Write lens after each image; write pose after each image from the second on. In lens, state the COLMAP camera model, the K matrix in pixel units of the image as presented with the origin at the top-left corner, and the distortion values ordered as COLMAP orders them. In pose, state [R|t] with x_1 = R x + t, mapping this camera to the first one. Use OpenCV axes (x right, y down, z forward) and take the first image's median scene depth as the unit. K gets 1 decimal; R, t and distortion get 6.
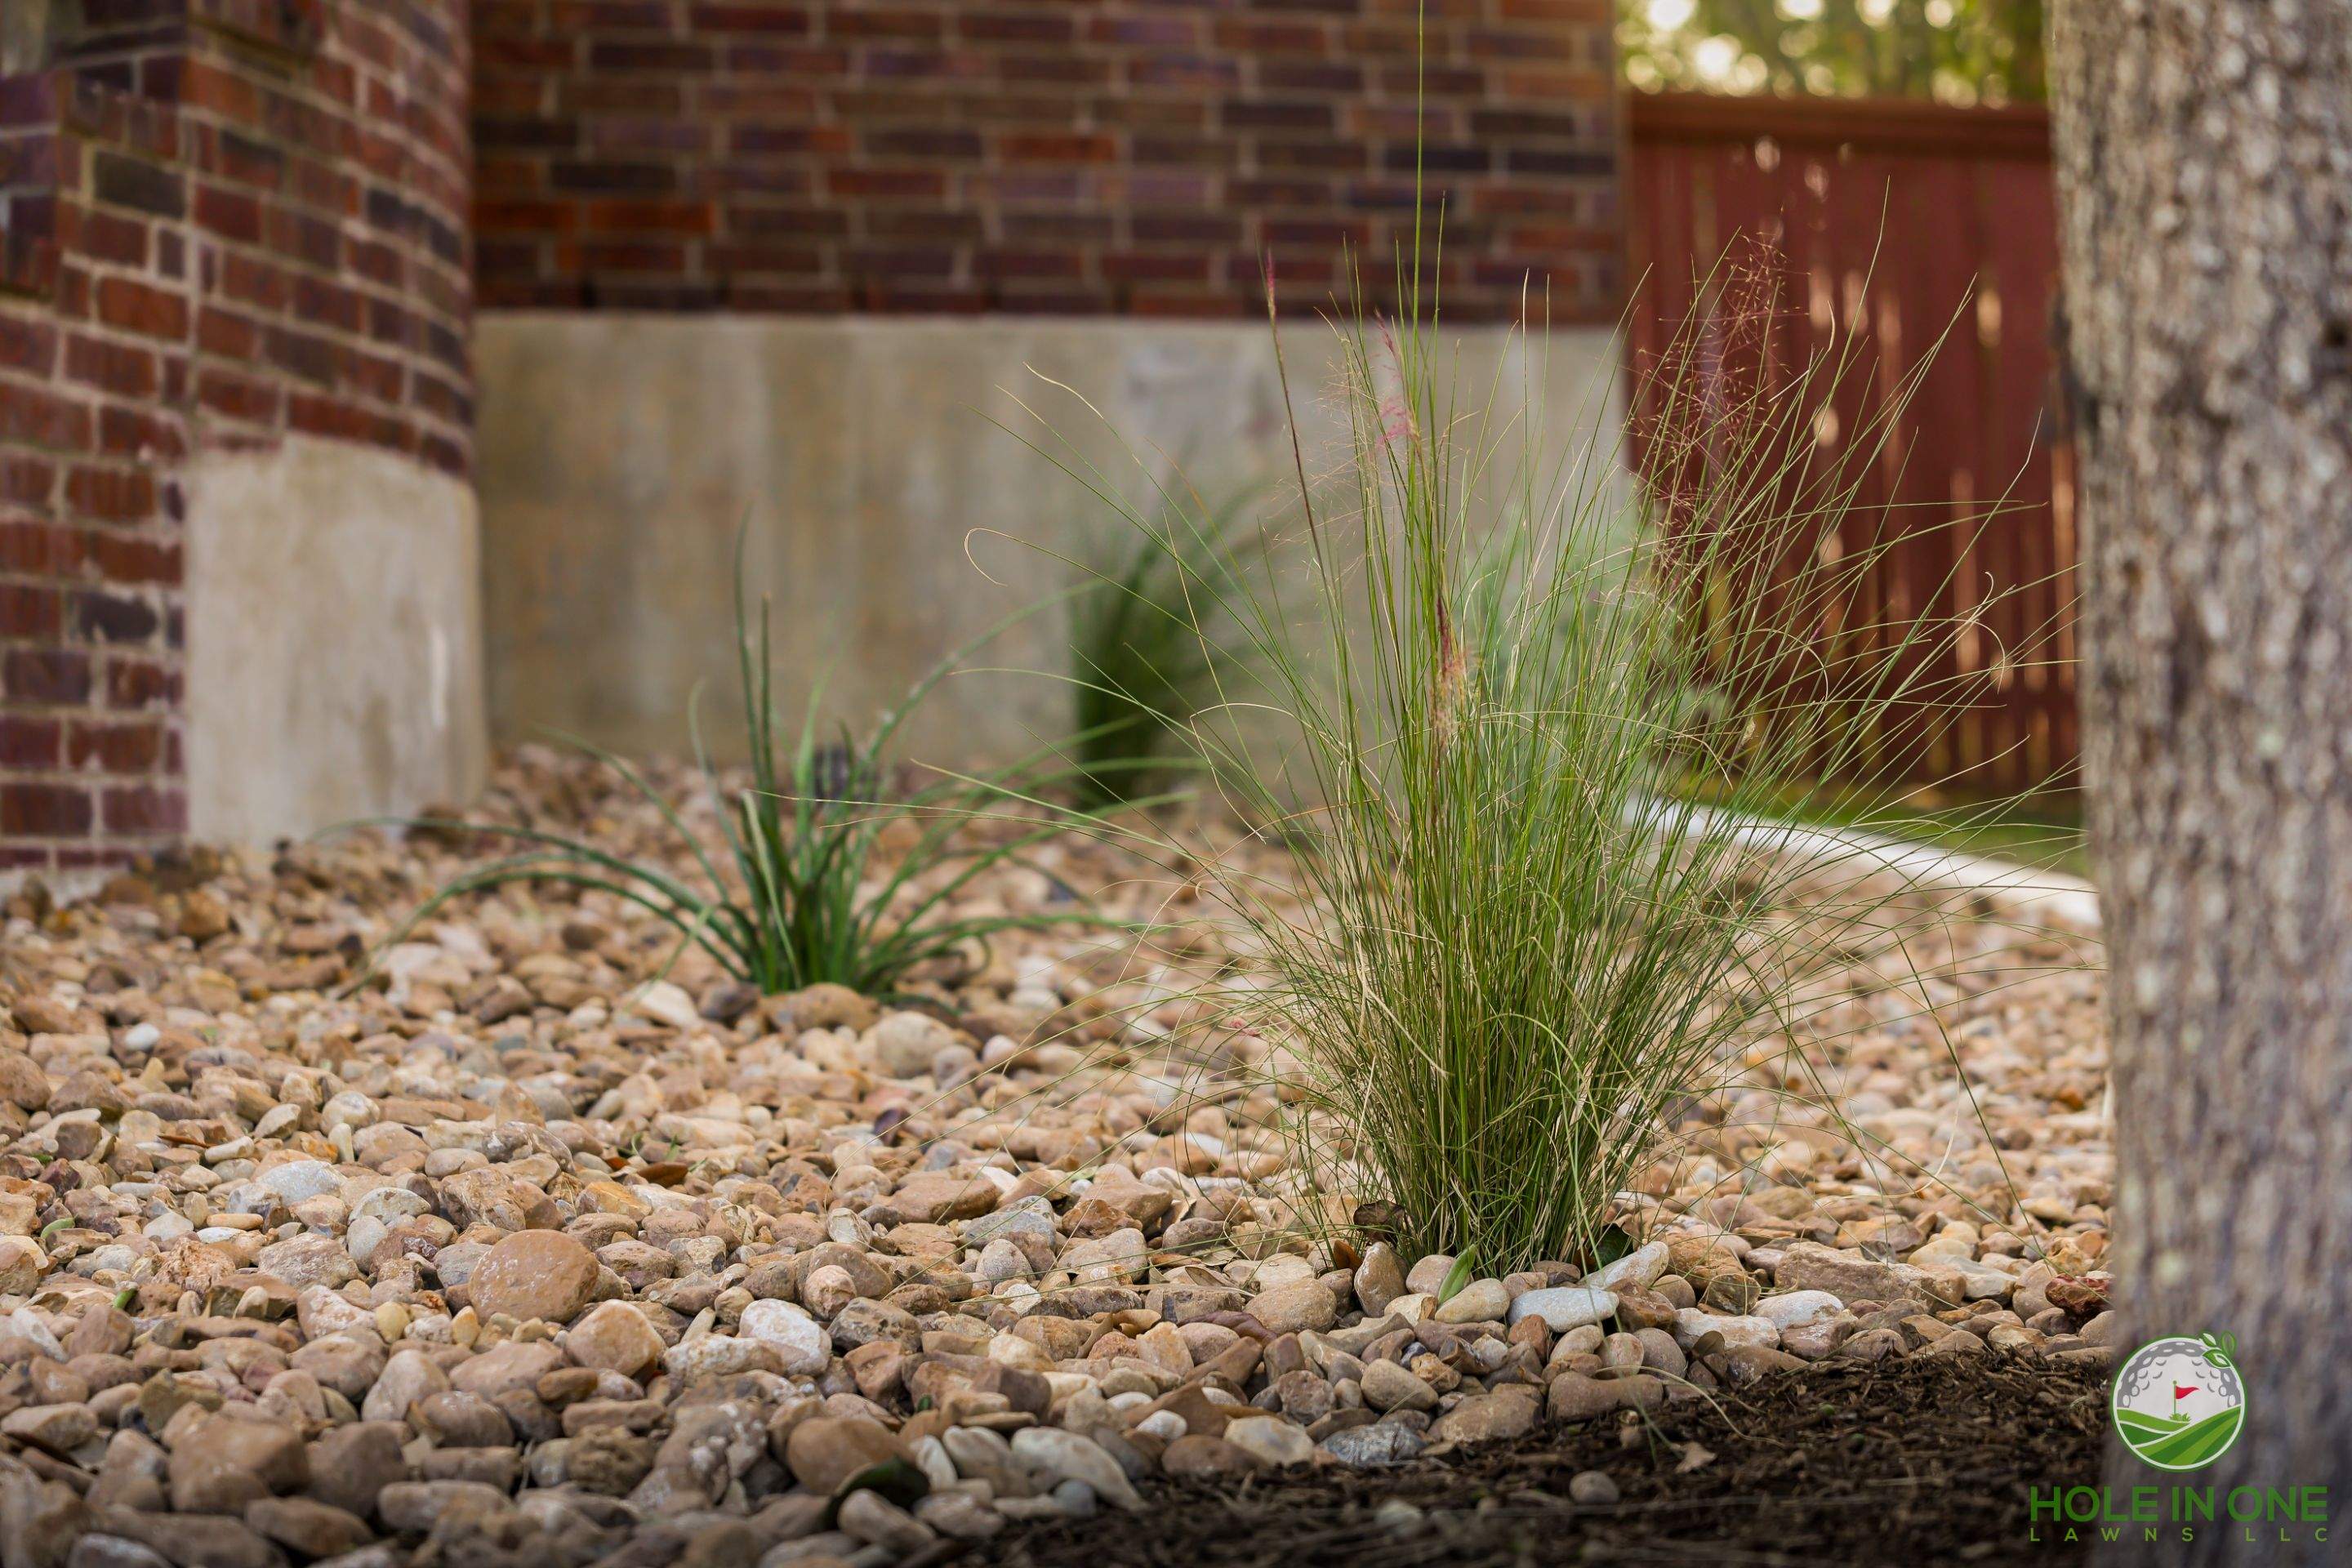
lens RADIAL K [[4746.1, 0, 1176.0], [0, 4746.1, 784.0], [0, 0, 1]] dist [-0.241989, -0.070533]
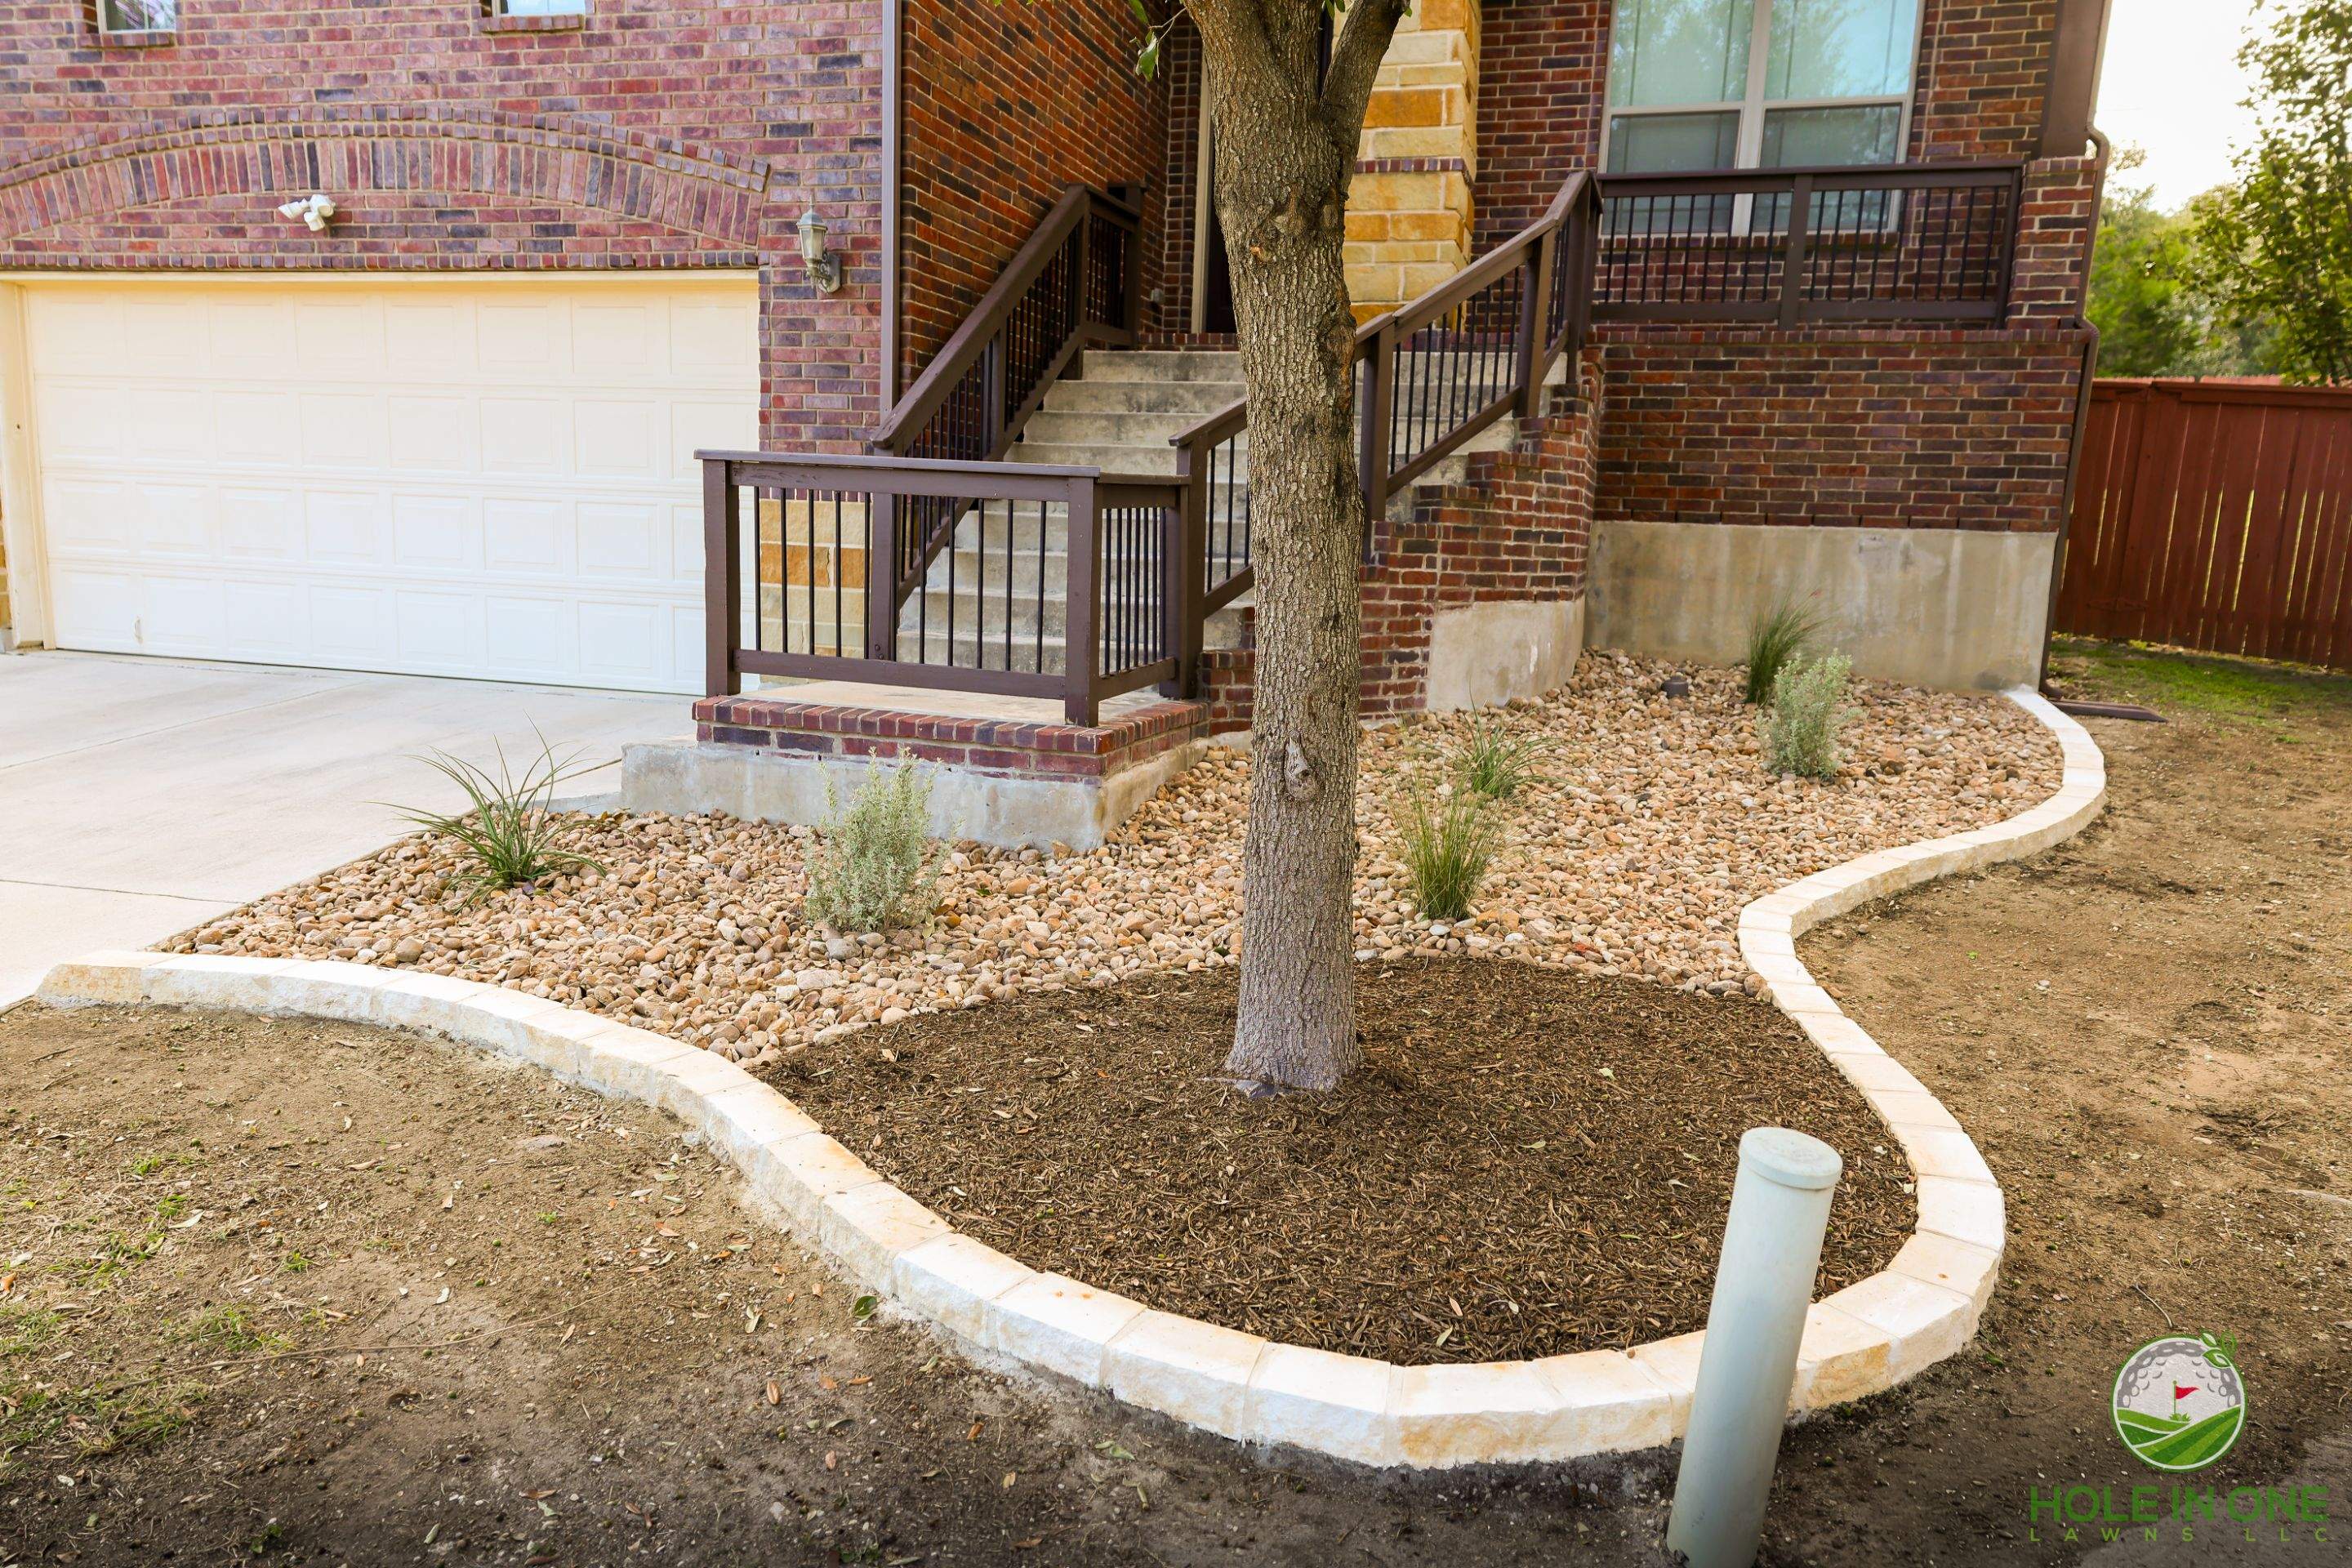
lens RADIAL K [[1580.7, 0, 1176.0], [0, 1580.7, 784.0], [0, 0, 1]] dist [0.034081, 0.003829]
pose [[0.795842, 0.151635, -0.586211, 0.423786], [-0.044118, 0.980083, 0.193623, -0.177888], [0.603896, -0.128231, 0.786681, -0.207368]]
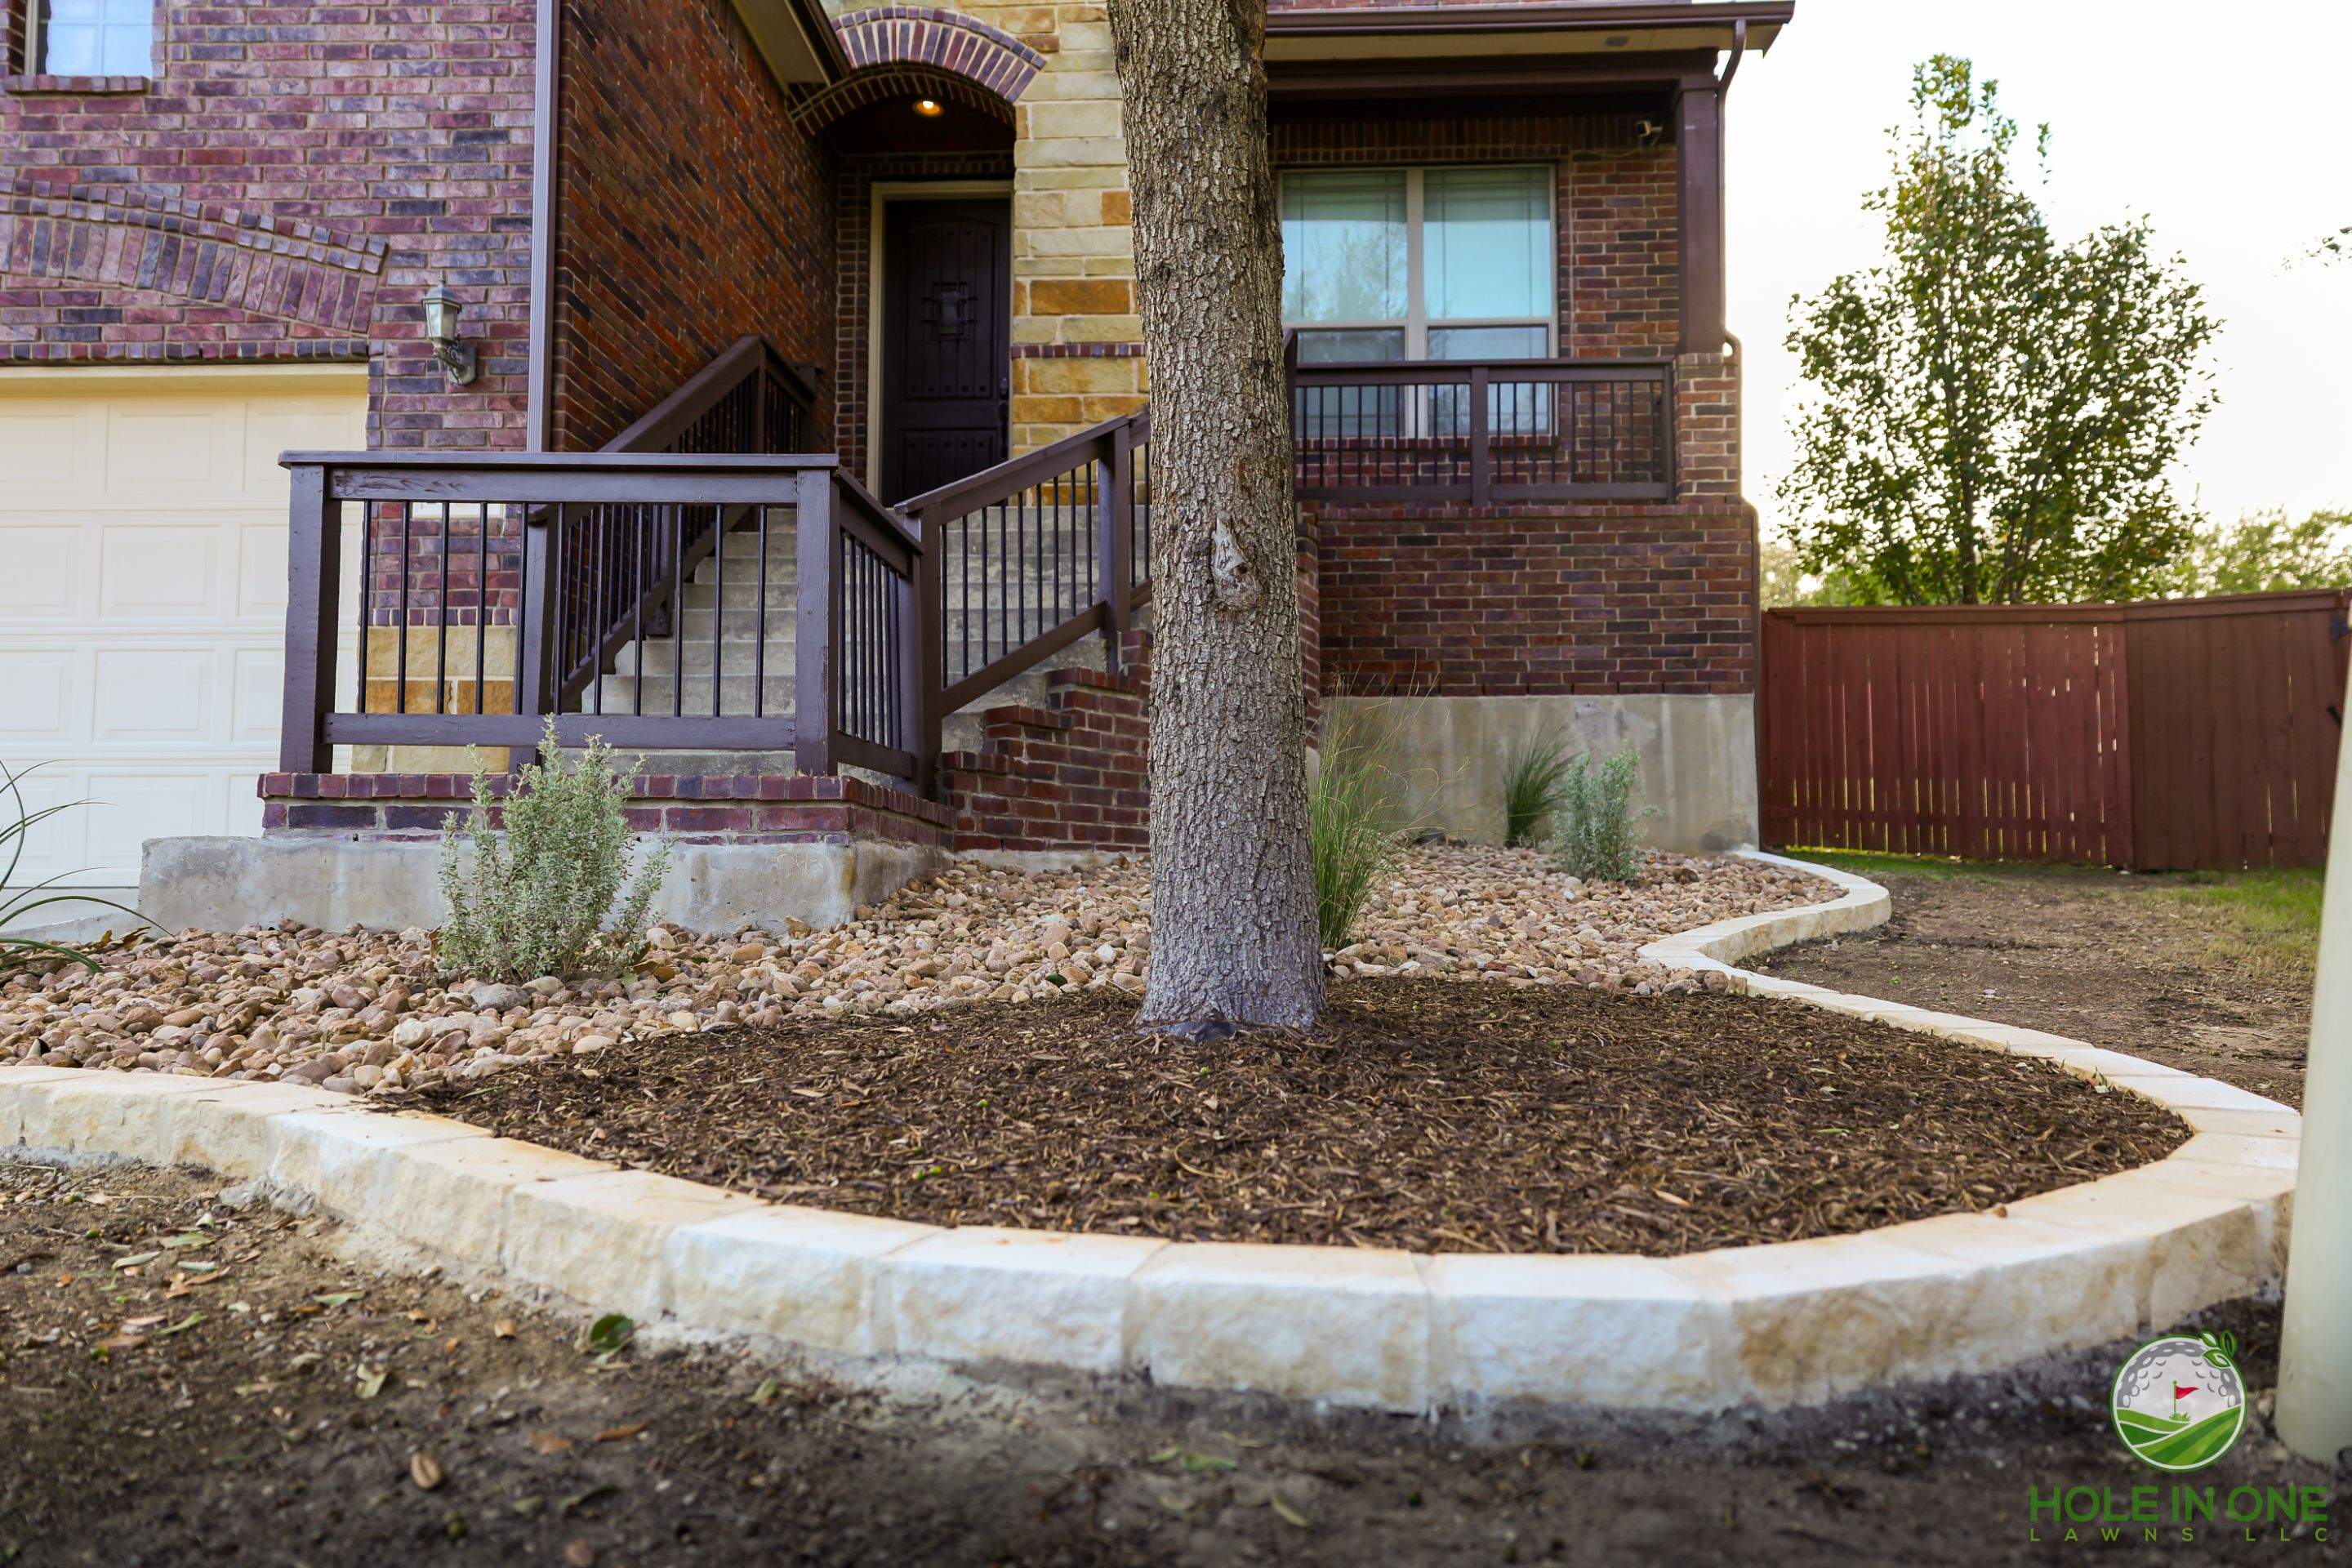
lens RADIAL K [[1574.3, 0, 1173.3], [0, 1574.3, 788.9], [0, 0, 1]] dist [0.030160, 0.005965]
pose [[0.915750, -0.001695, -0.401746, 0.255868], [-0.015891, 0.999056, -0.040438, 0.016828], [0.401435, 0.043416, 0.914858, -0.091170]]
